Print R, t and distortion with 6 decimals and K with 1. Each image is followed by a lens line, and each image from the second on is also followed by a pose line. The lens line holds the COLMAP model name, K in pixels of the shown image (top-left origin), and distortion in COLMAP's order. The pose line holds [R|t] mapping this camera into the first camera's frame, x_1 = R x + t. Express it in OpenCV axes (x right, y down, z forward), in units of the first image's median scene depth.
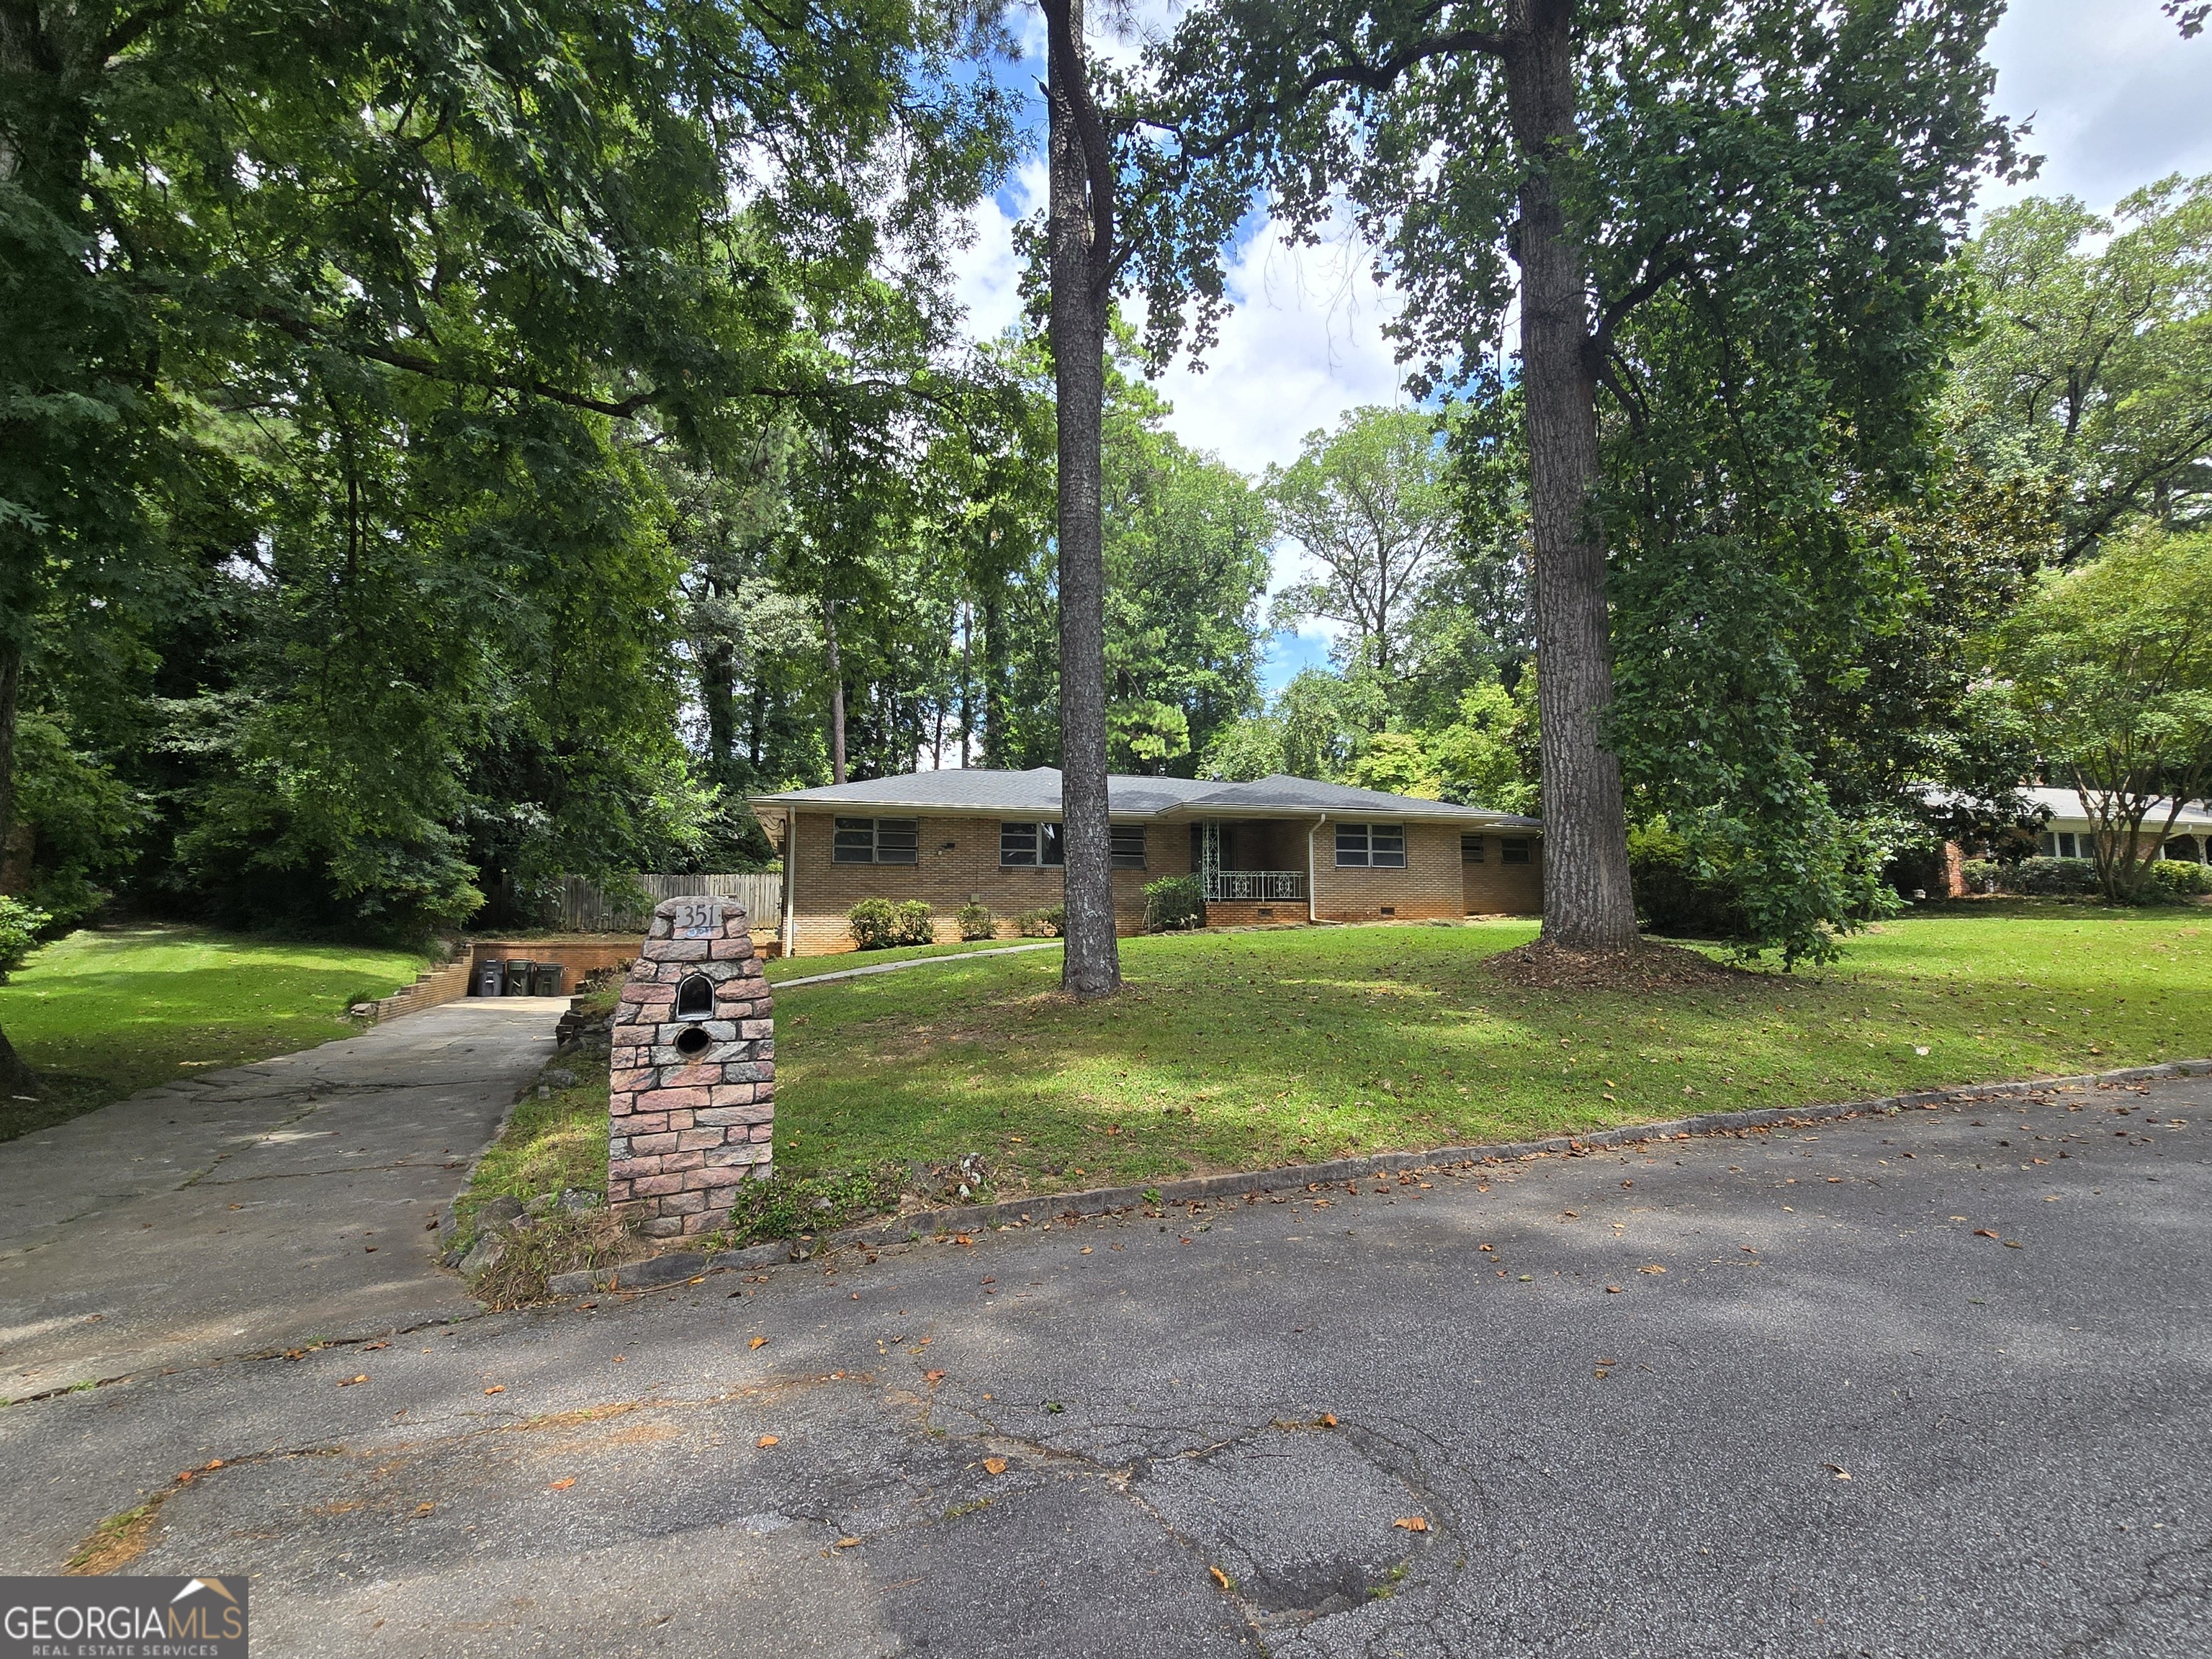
lens RADIAL K [[1029.2, 0, 1118.9], [0, 1029.2, 819.5], [0, 0, 1]] dist [-0.002108, 0.000481]
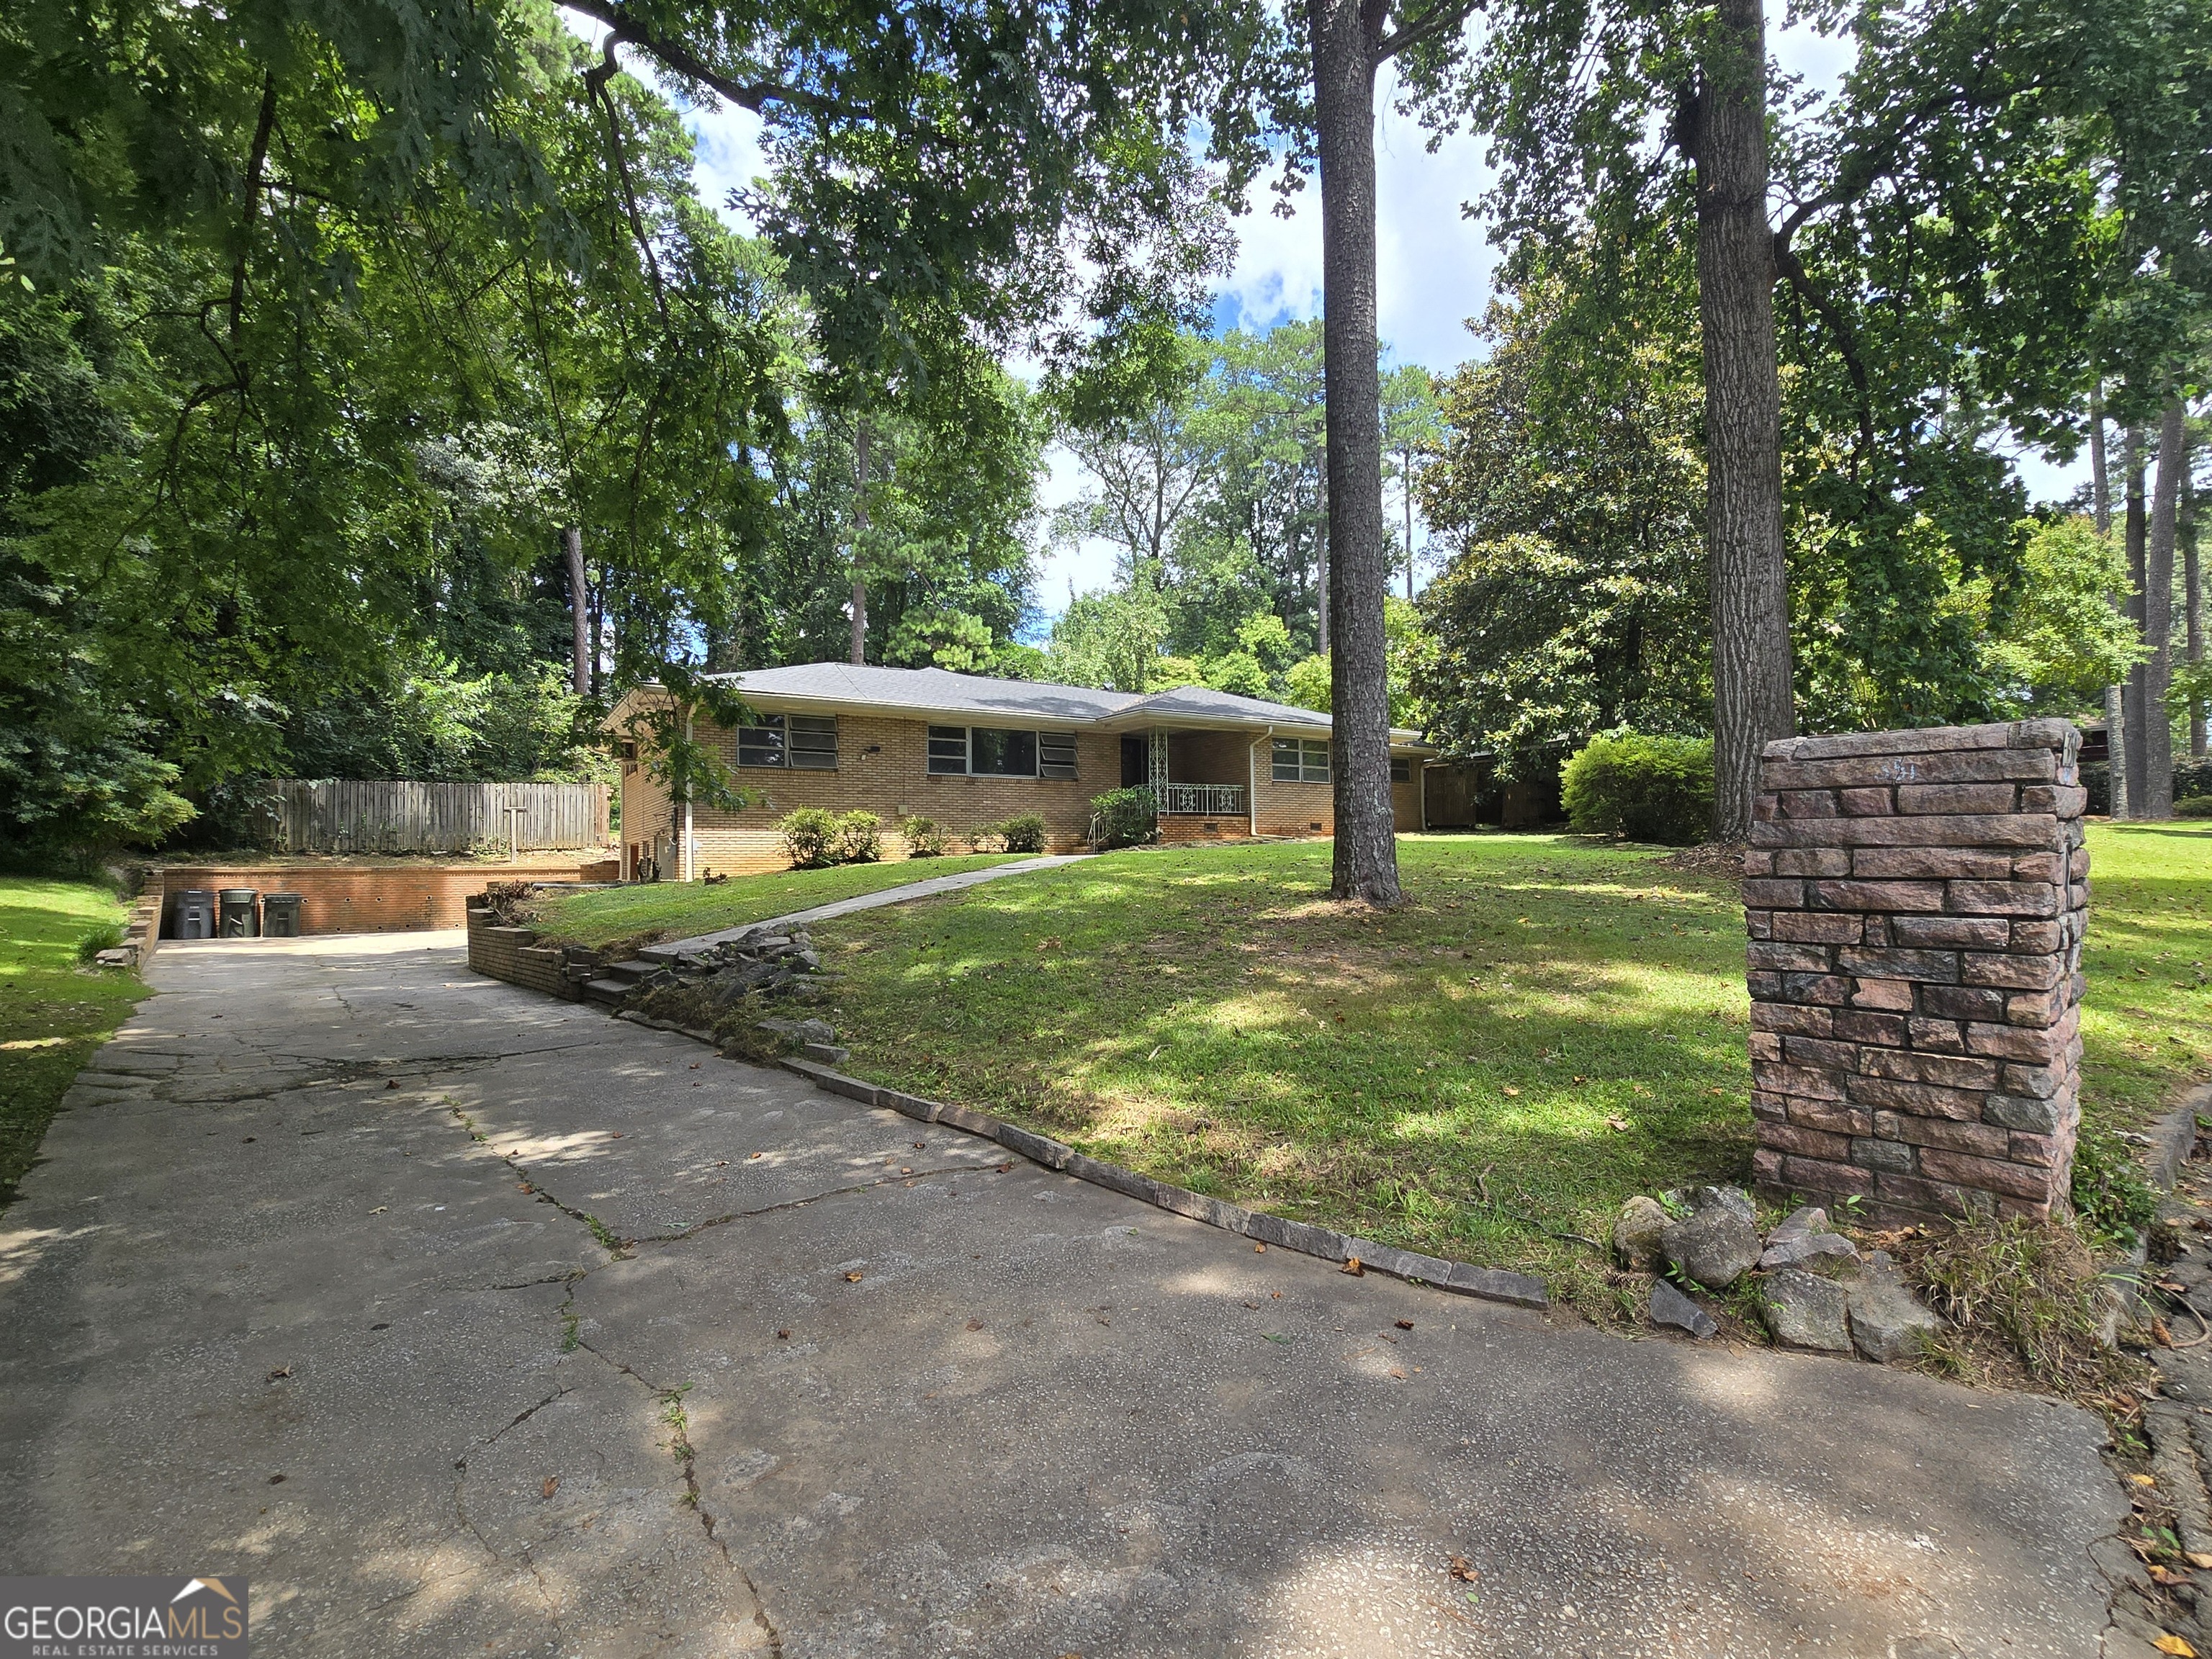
lens RADIAL K [[1029.2, 0, 1118.9], [0, 1029.2, 819.5], [0, 0, 1]] dist [-0.002108, 0.000481]
pose [[0.955462, 0.004356, 0.295082, -0.152373], [-0.025250, 0.997431, 0.067033, 0.014126], [-0.294032, -0.071498, 0.953118, 0.074346]]
